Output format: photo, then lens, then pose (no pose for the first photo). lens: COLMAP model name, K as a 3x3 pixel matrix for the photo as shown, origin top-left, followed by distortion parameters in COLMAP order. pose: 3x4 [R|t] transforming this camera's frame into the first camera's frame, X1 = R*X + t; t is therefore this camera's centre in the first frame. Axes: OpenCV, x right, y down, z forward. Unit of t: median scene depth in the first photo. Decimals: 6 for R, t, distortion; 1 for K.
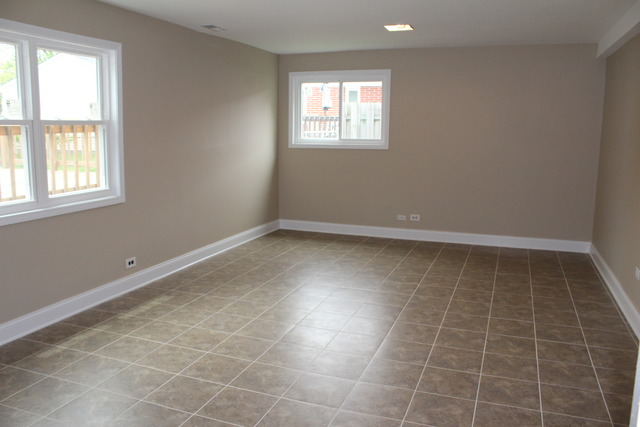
lens RADIAL K [[532.3, 0, 322.9], [0, 532.3, 212.6], [0, 0, 1]] dist [-0.167094, 0.155958]
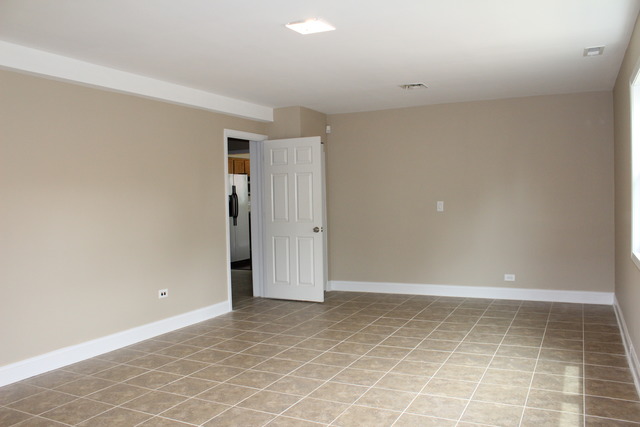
lens RADIAL K [[532.3, 0, 322.9], [0, 532.3, 212.6], [0, 0, 1]] dist [-0.167094, 0.155958]
pose [[-0.994062, 0.008048, 0.108521, -0.106794], [0.028757, 0.981238, 0.190645, -0.277163], [-0.104951, 0.192634, -0.975642, 1.926035]]
